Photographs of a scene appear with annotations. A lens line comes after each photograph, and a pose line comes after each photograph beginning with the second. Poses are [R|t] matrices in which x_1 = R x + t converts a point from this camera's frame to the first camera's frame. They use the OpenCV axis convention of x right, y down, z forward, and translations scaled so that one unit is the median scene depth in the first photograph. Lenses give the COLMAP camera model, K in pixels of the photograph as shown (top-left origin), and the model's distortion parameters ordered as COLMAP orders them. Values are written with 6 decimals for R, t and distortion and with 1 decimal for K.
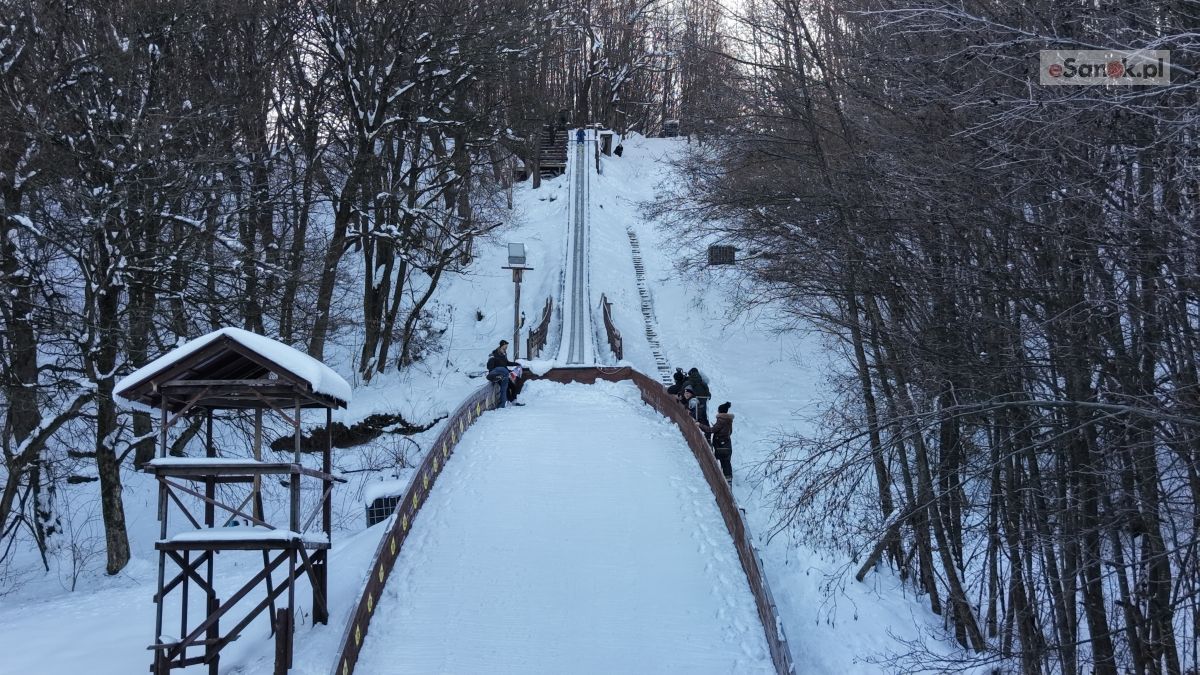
lens RADIAL K [[1573.7, 0, 600.0], [0, 1573.7, 337.5], [0, 0, 1]] dist [0.243858, -0.942419]
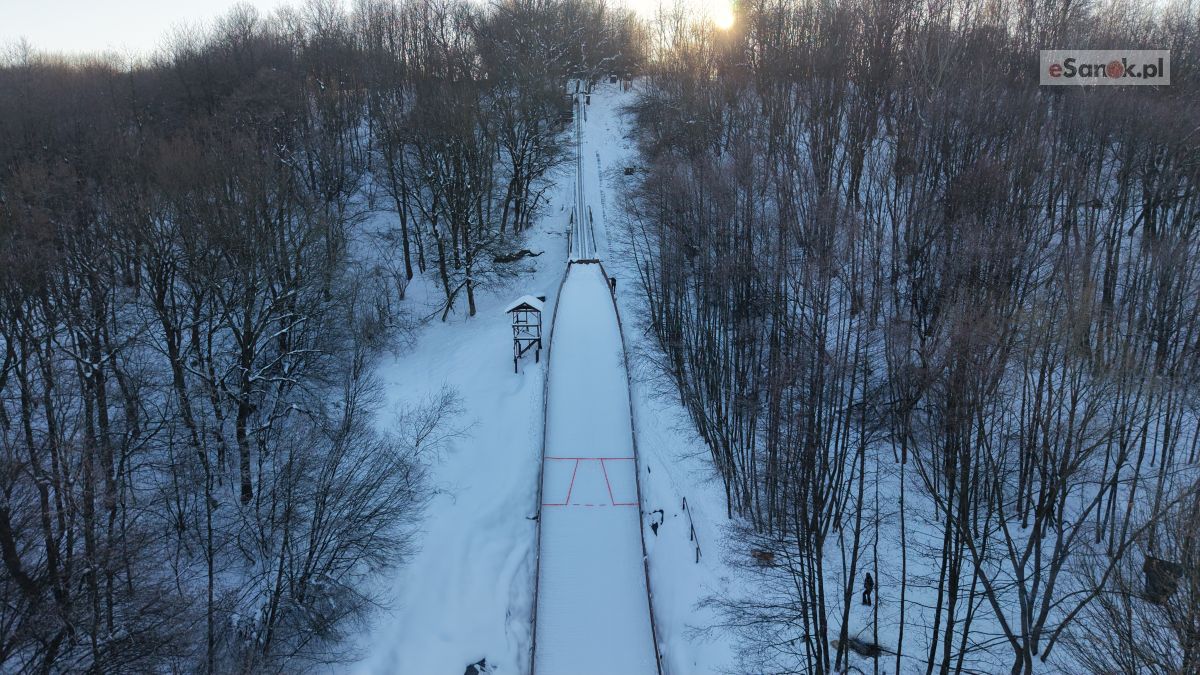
lens RADIAL K [[788.3, 0, 600.0], [0, 788.3, 337.5], [0, 0, 1]] dist [0.119091, -0.124039]
pose [[0.999643, -0.001544, 0.026685, -0.021328], [-0.006876, 0.949889, 0.312512, -0.303781], [-0.025830, -0.312584, 0.949539, -0.663528]]
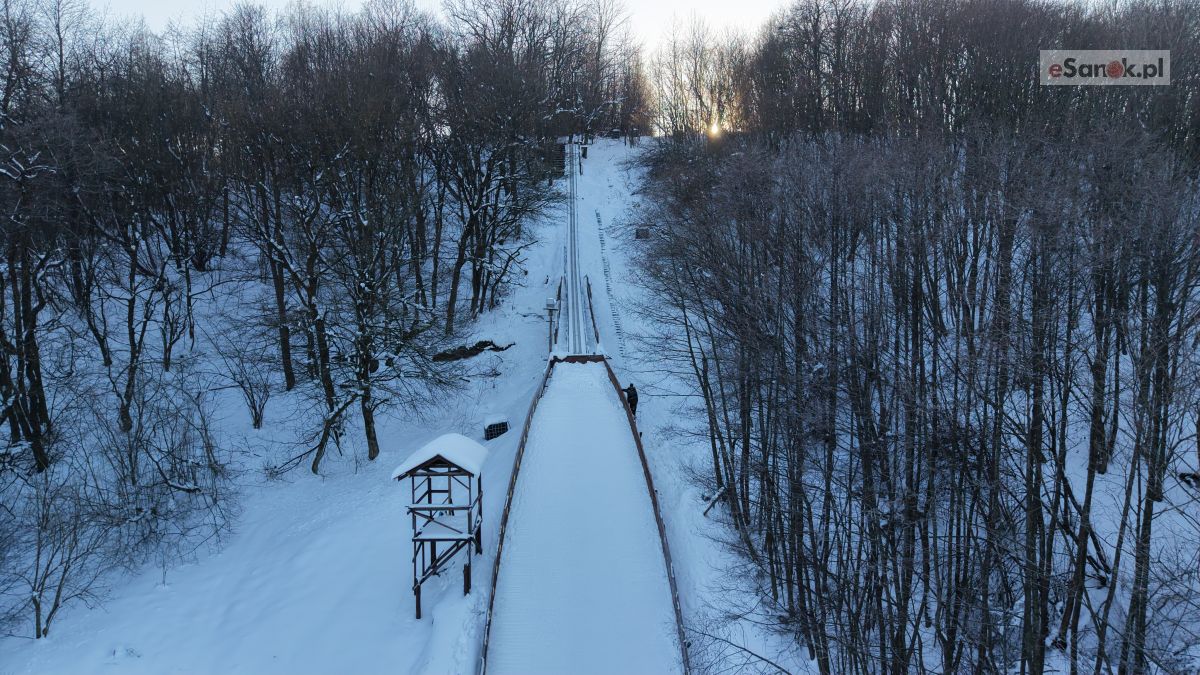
lens RADIAL K [[788.3, 0, 600.0], [0, 788.3, 337.5], [0, 0, 1]] dist [0.119091, -0.124039]
pose [[0.999496, 0.000293, 0.031740, -0.014856], [-0.006444, 0.981005, 0.193874, -0.165528], [-0.031080, -0.193981, 0.980513, -0.049389]]
